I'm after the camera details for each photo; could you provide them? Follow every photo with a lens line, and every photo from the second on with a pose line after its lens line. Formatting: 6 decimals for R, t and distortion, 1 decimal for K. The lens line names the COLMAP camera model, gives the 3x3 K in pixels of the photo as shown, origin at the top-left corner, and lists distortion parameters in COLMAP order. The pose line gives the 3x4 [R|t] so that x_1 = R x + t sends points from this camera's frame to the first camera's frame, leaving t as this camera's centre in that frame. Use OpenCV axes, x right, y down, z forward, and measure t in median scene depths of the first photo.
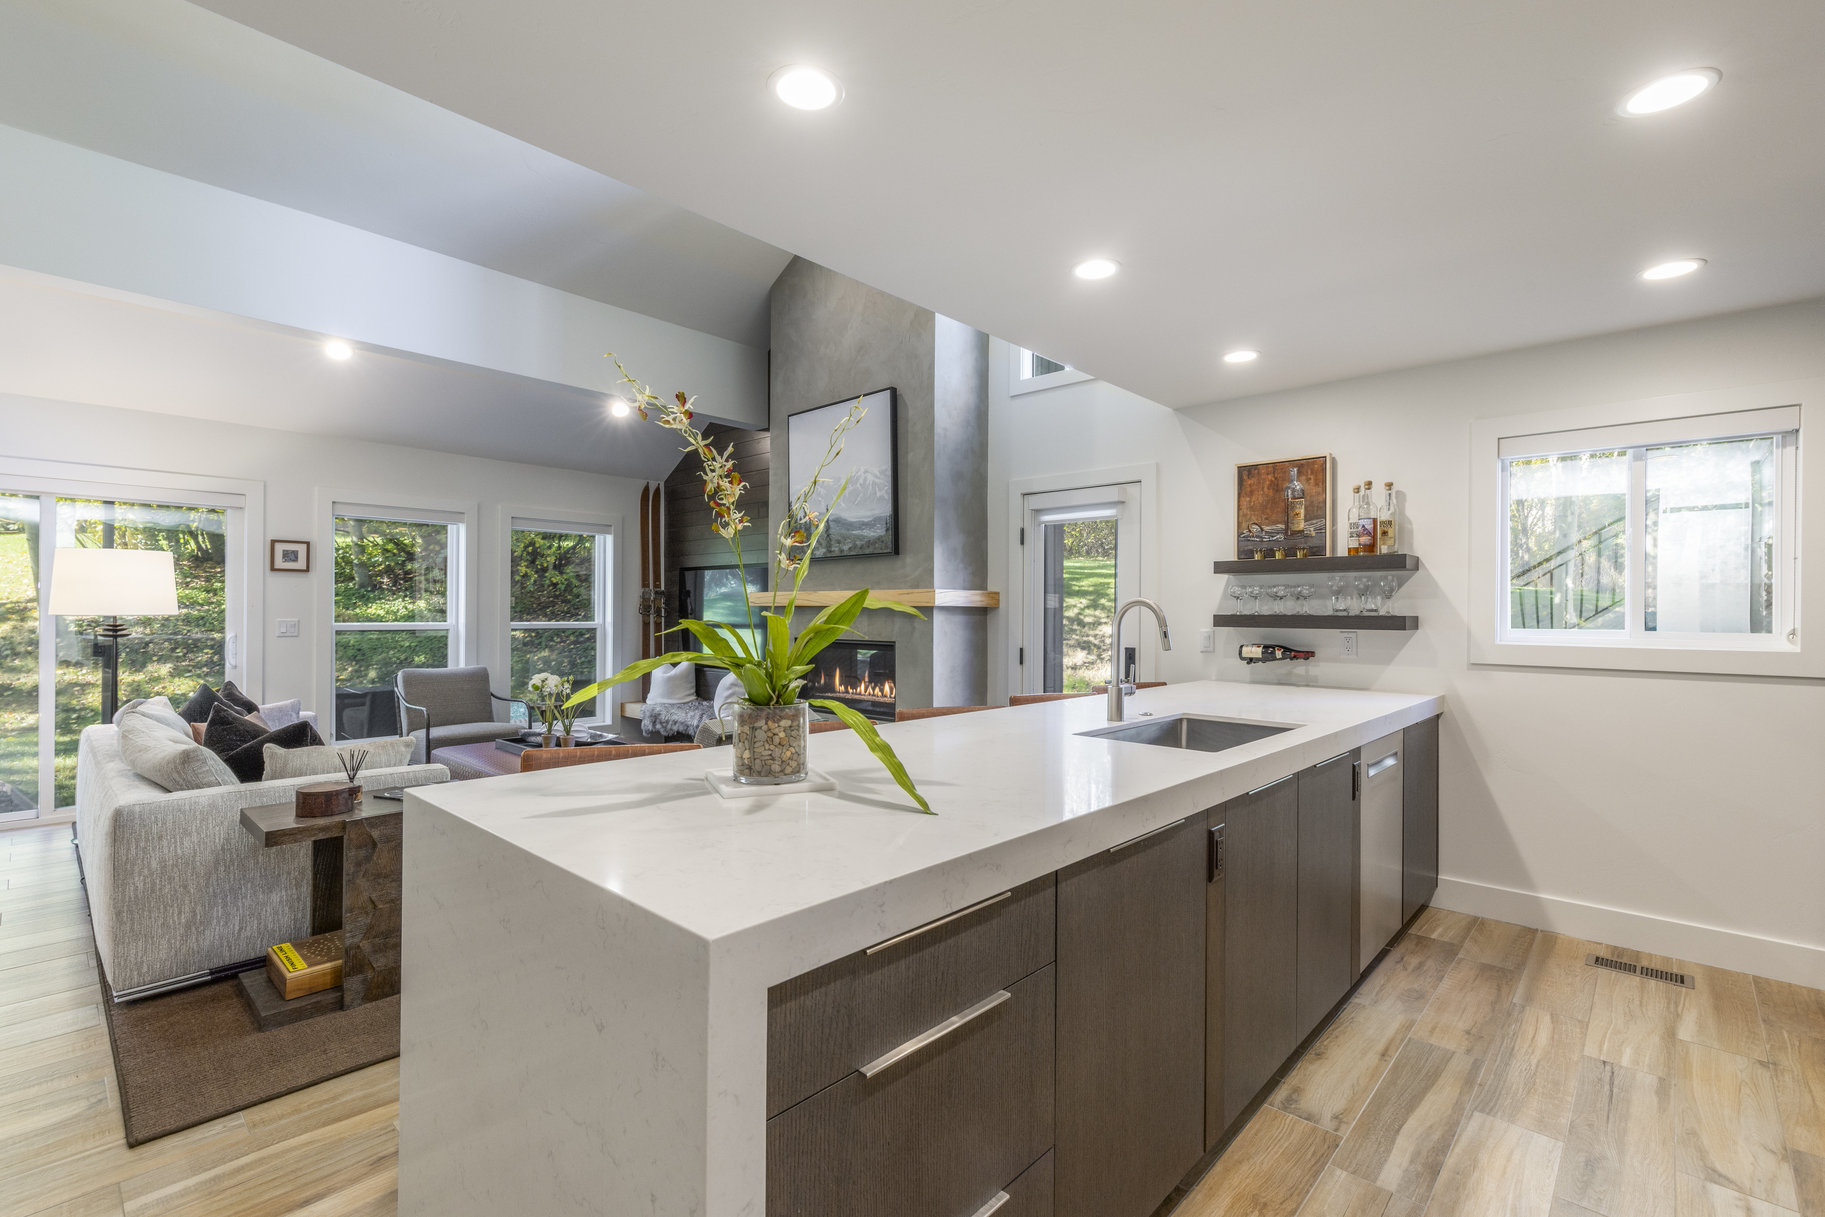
lens RADIAL K [[820.3, 0, 912.5], [0, 820.3, 612.1], [0, 0, 1]] dist [0.012337, 0.000303]
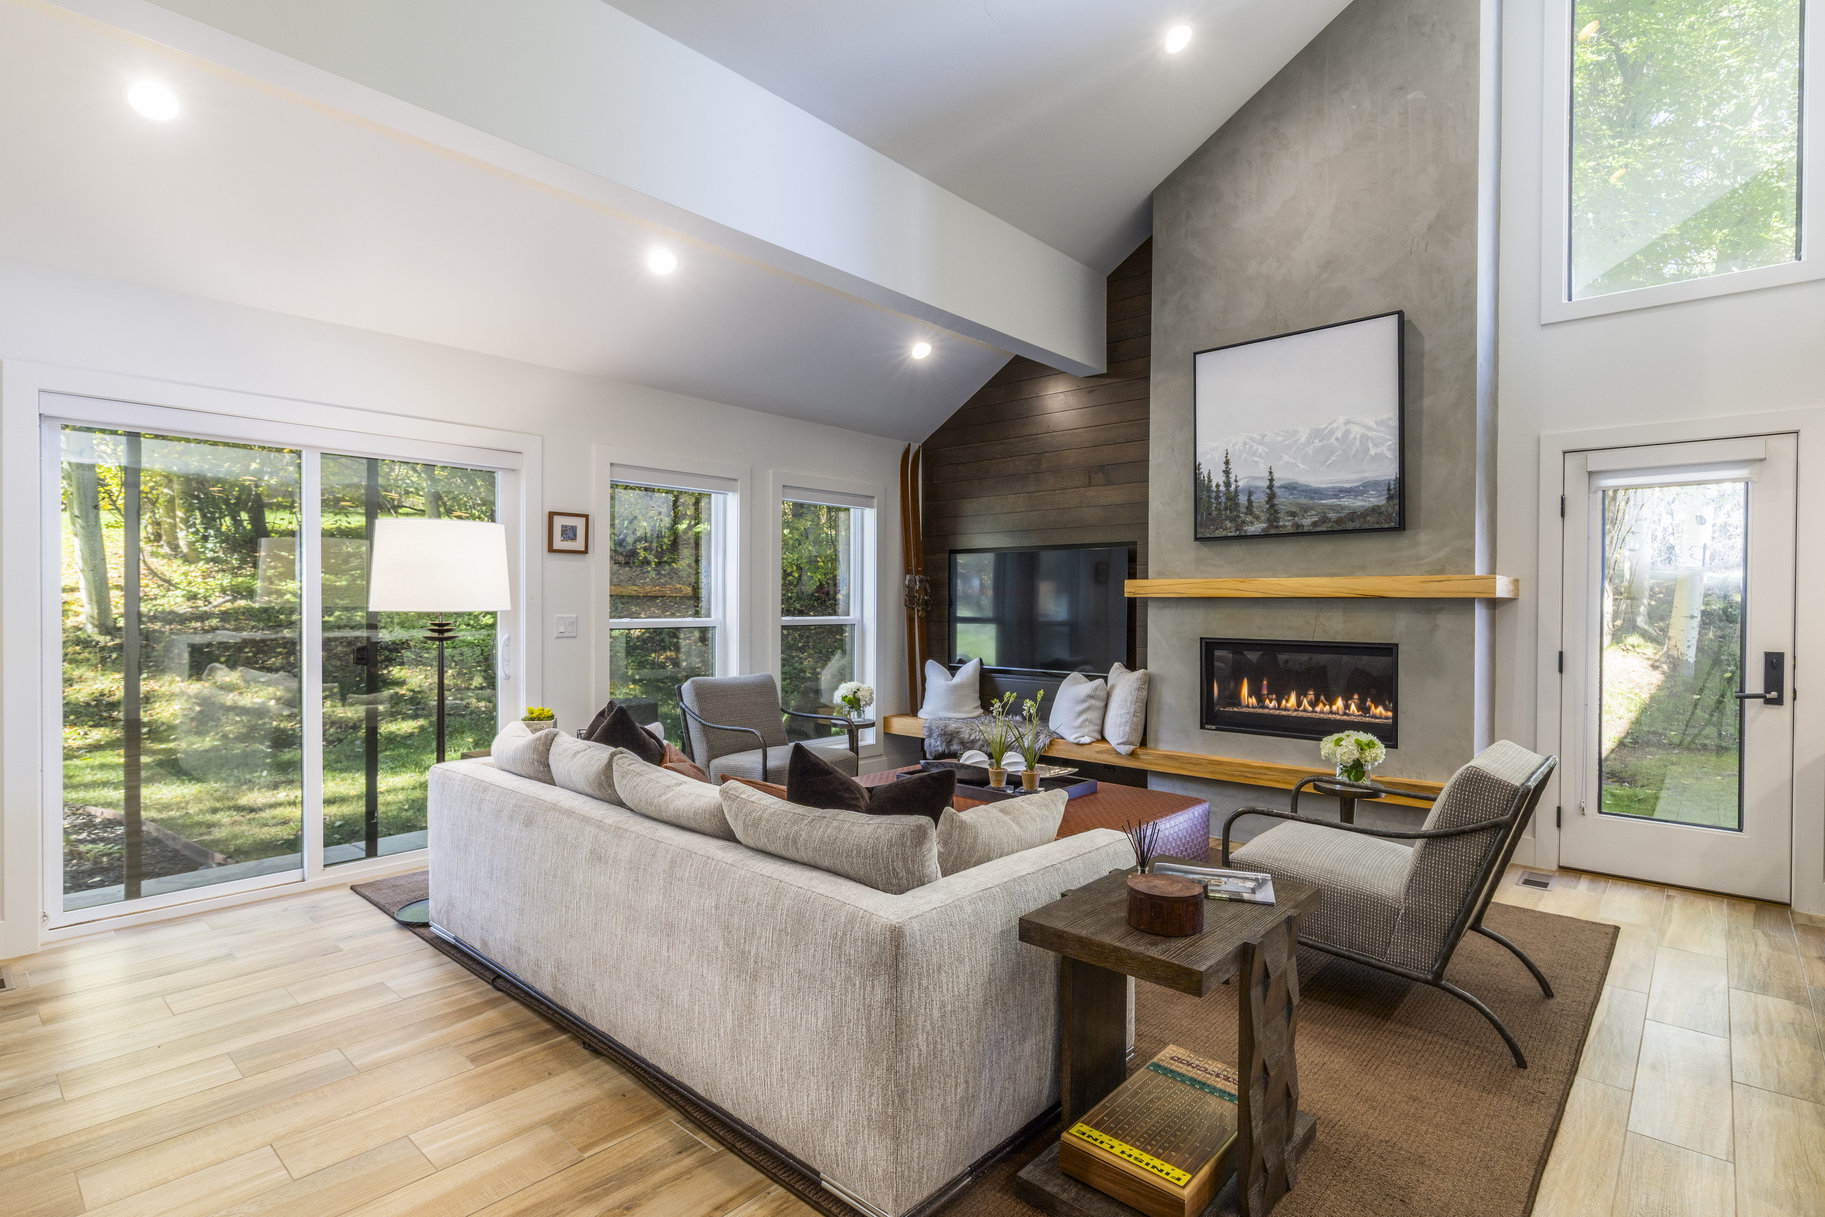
lens RADIAL K [[900.4, 0, 912.1], [0, 900.4, 610.1], [0, 0, 1]] dist [0.001343, 0.000570]
pose [[0.999728, -0.001393, 0.023297, -0.494070], [0.001180, 0.999957, 0.009166, -0.003741], [-0.023309, -0.009136, 0.999687, 0.167616]]
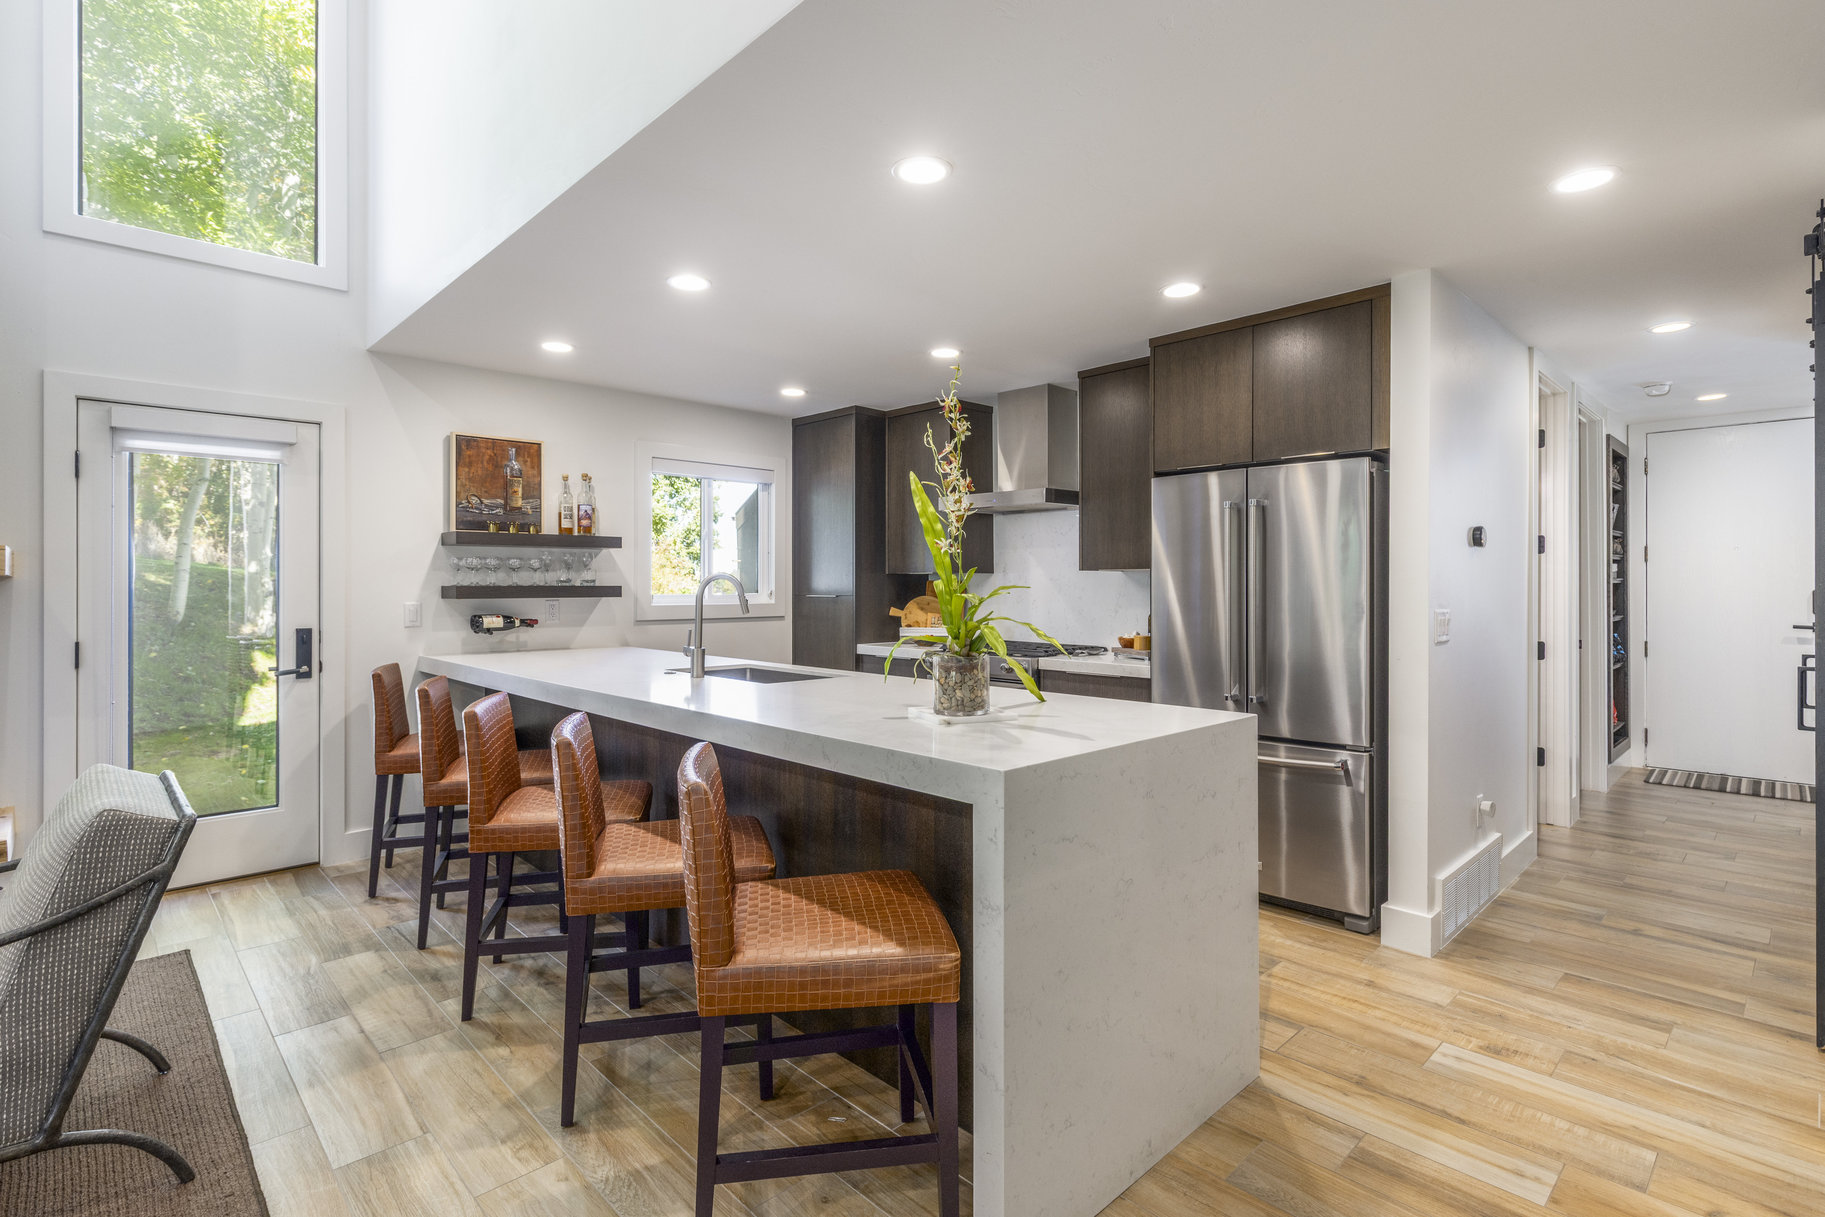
lens RADIAL K [[883.4, 0, 923.2], [0, 883.4, 582.5], [0, 0, 1]] dist [-0.002782, 0.001038]
pose [[0.048625, -0.004153, 0.998808, -0.507111], [0.001172, 0.999991, 0.004100, -0.003928], [-0.998816, 0.000971, 0.048629, 0.319050]]
